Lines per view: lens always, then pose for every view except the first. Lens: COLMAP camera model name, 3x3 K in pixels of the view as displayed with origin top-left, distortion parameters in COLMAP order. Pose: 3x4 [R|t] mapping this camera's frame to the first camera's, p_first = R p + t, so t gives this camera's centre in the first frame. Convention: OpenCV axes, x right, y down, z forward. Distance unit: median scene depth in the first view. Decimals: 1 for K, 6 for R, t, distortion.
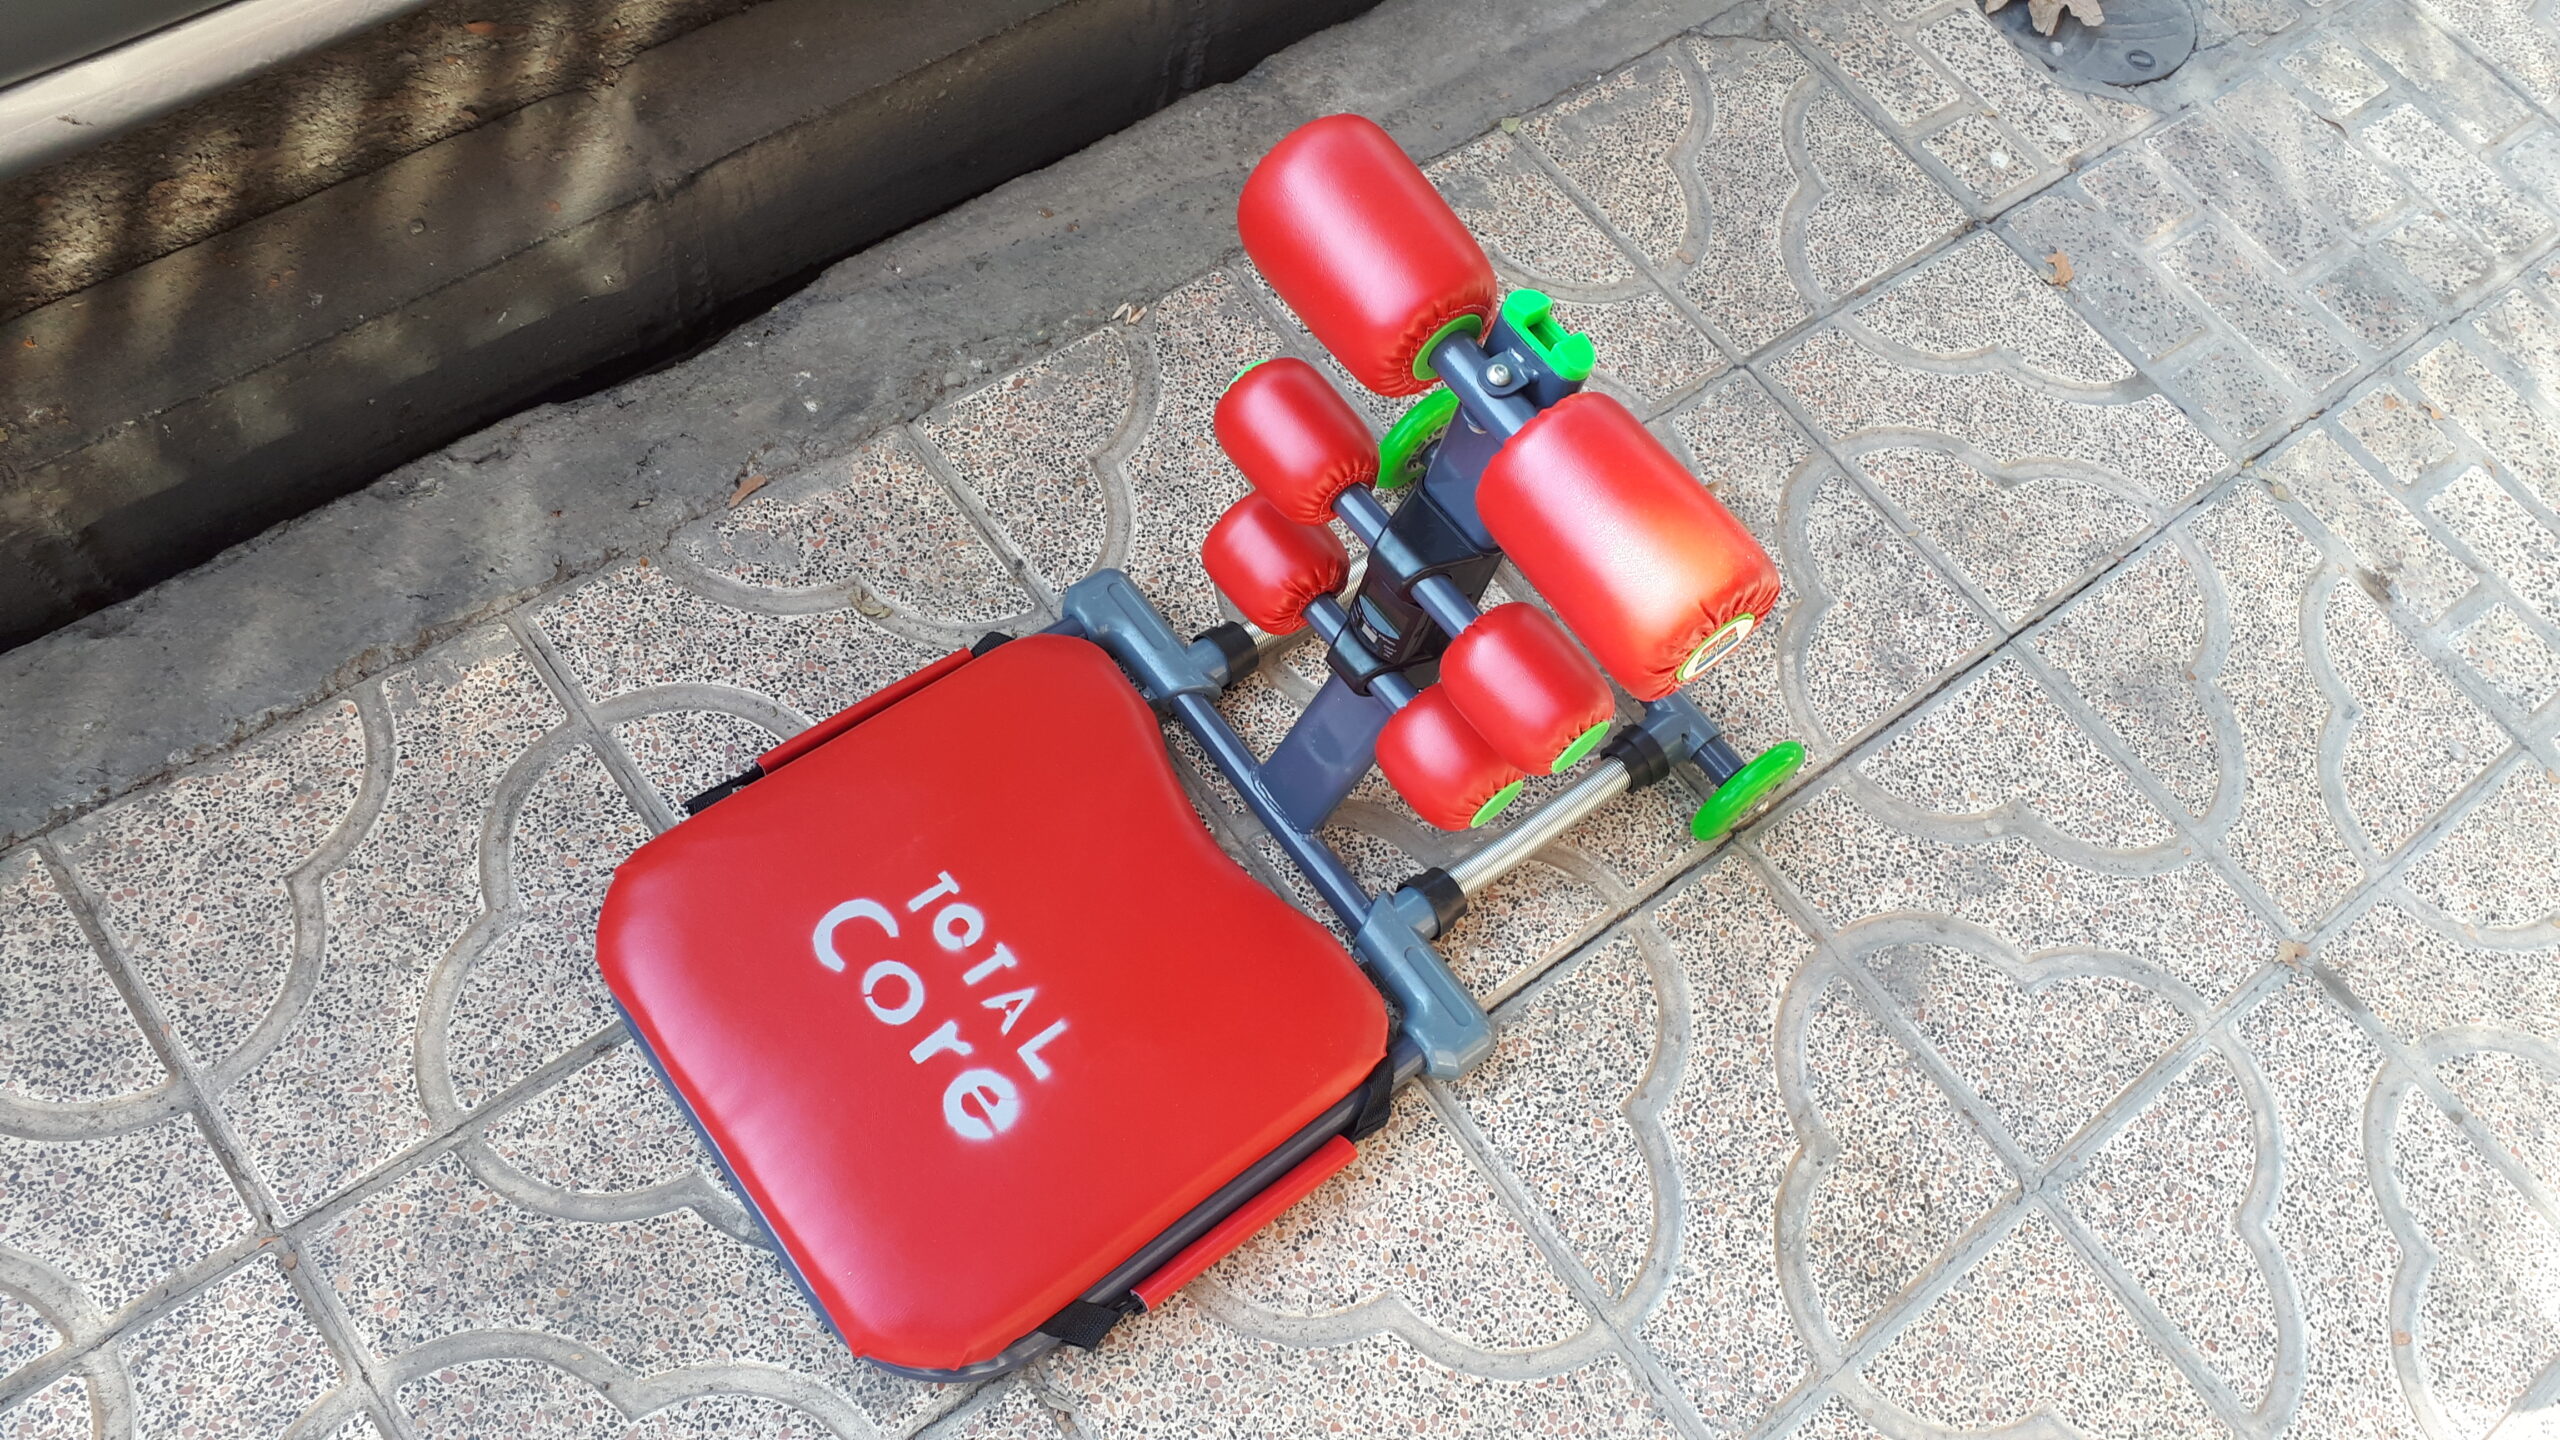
lens RADIAL K [[2012.2, 0, 1286.0], [0, 2012.2, 786.3], [0, 0, 1]] dist [0.039178, -0.045212]
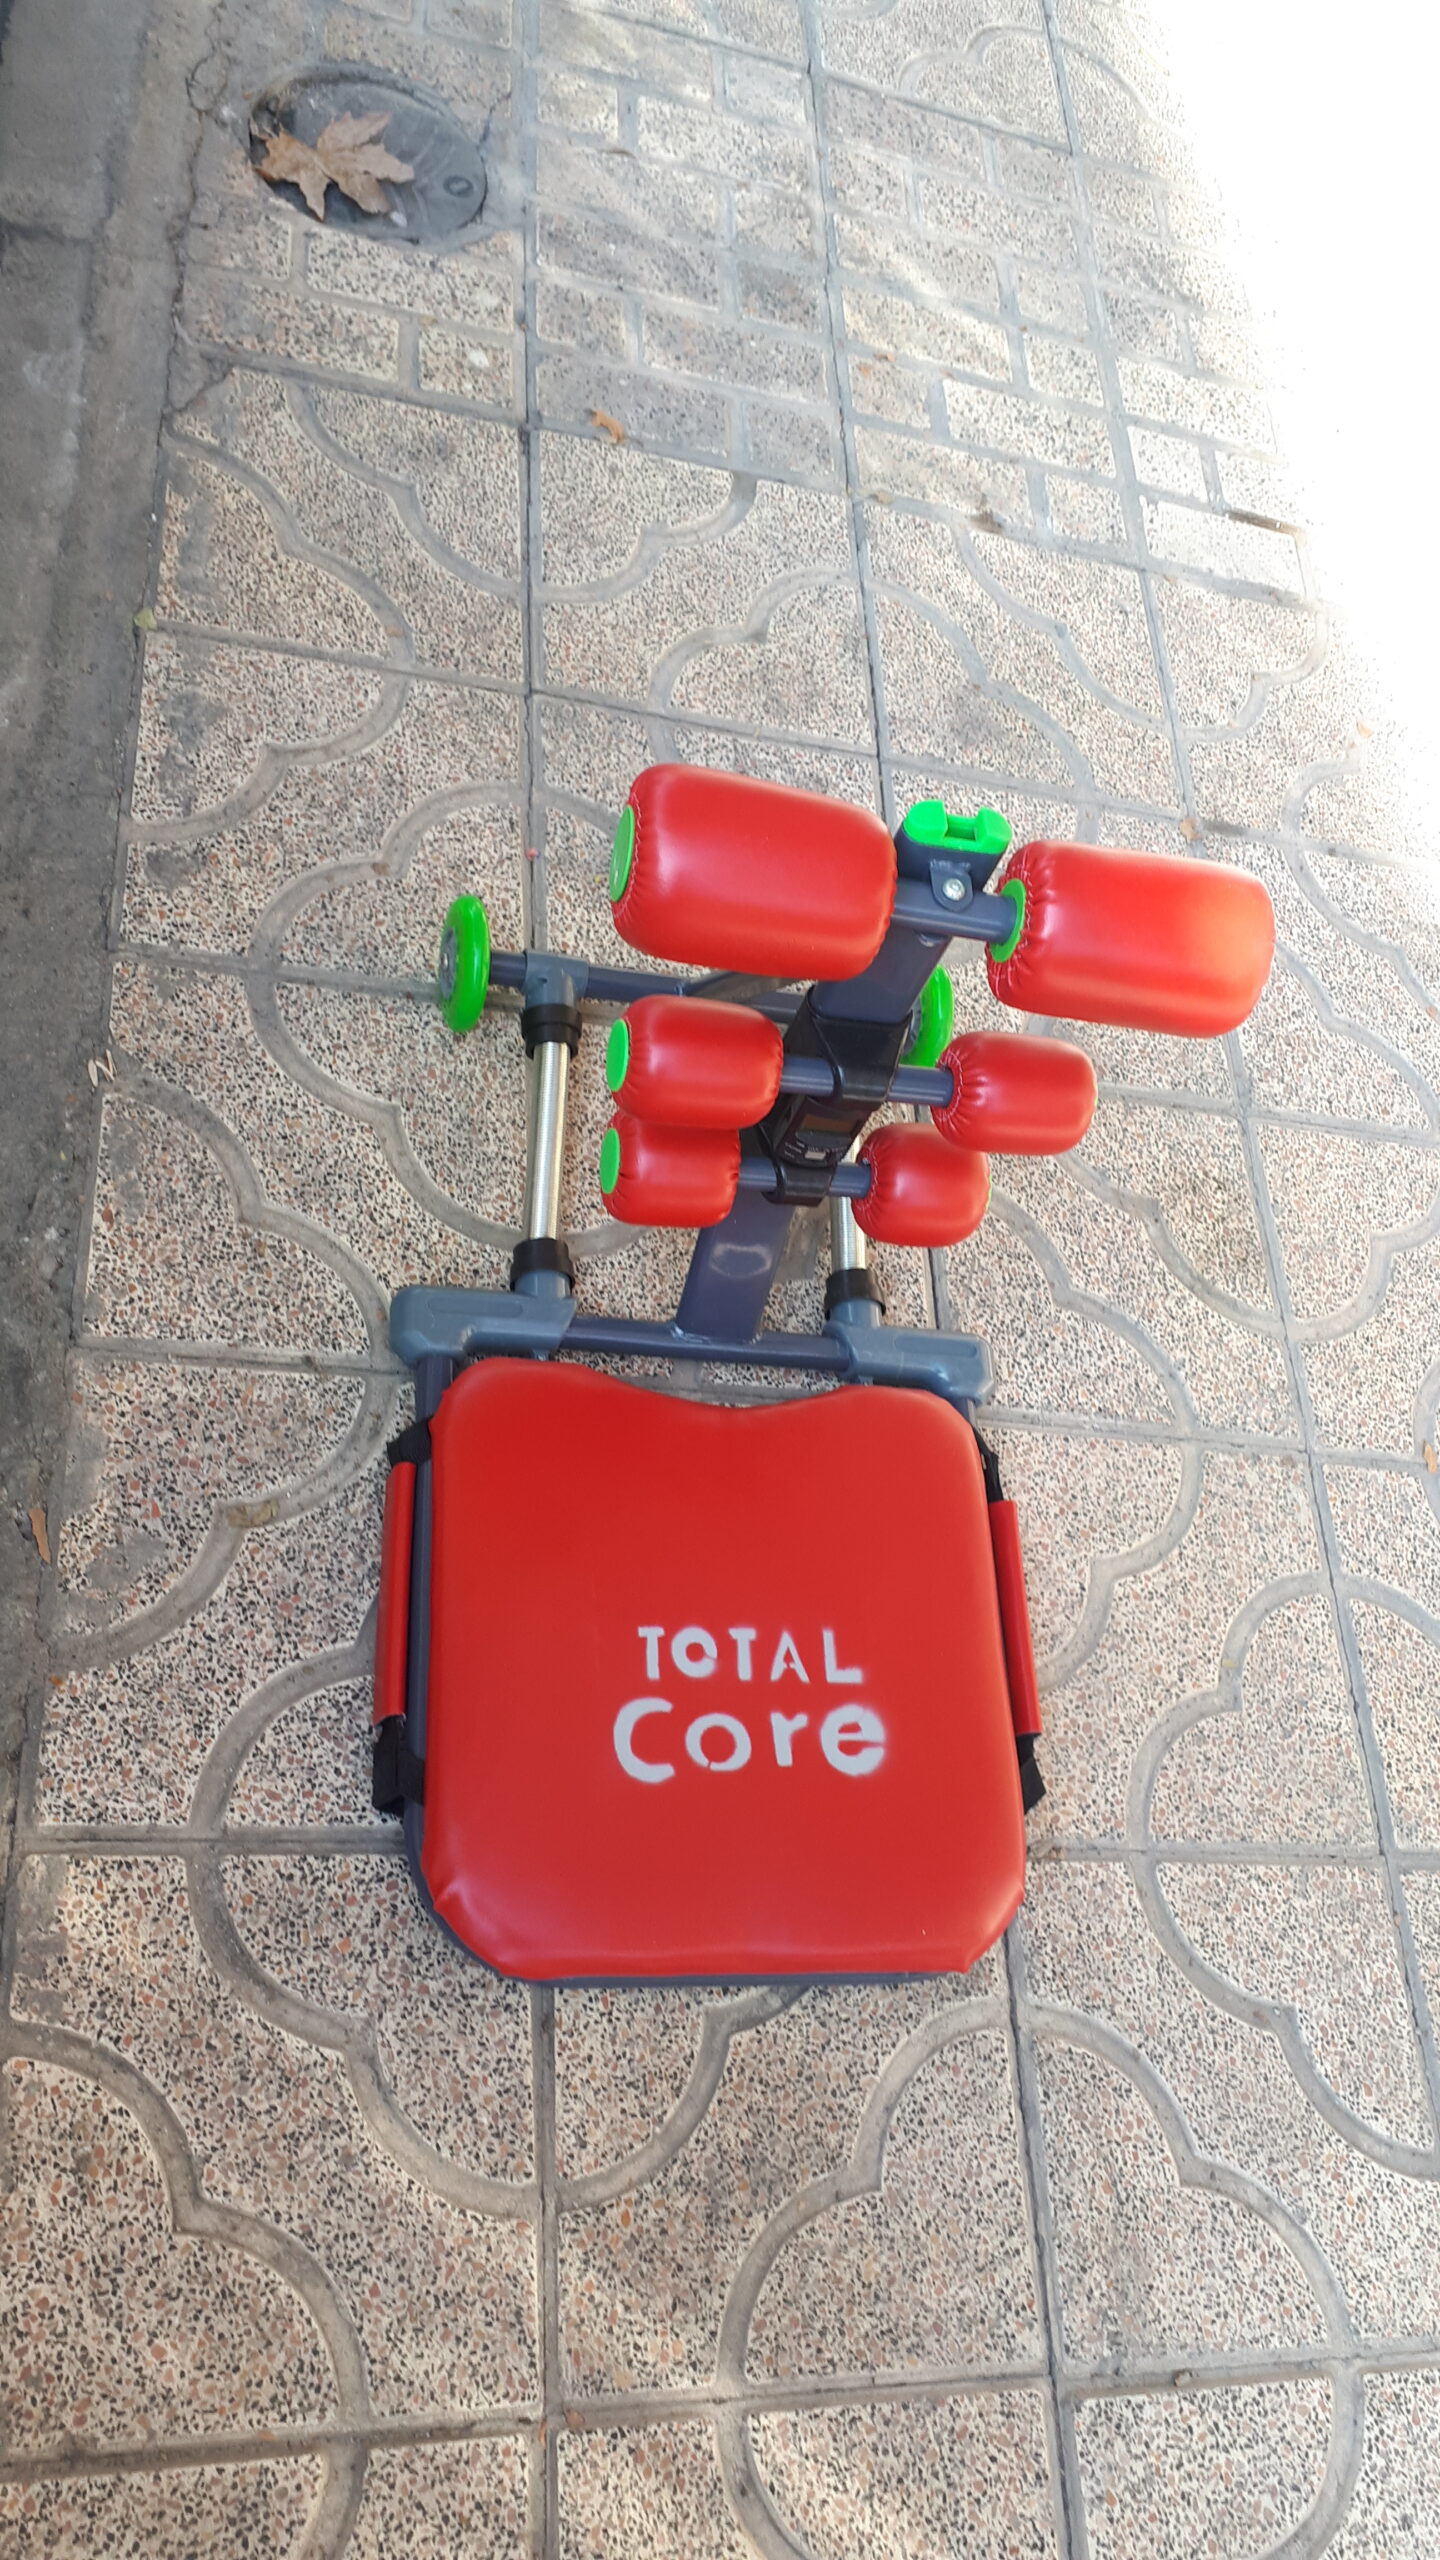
lens RADIAL K [[2012.2, 0, 667.8], [0, 2012.2, 1339.1], [0, 0, 1]] dist [0.039178, -0.045212]
pose [[0.577843, -0.719974, 0.384364, -0.438324], [0.597735, 0.693998, 0.401348, -0.441928], [-0.555707, -0.002168, 0.831375, 0.178278]]
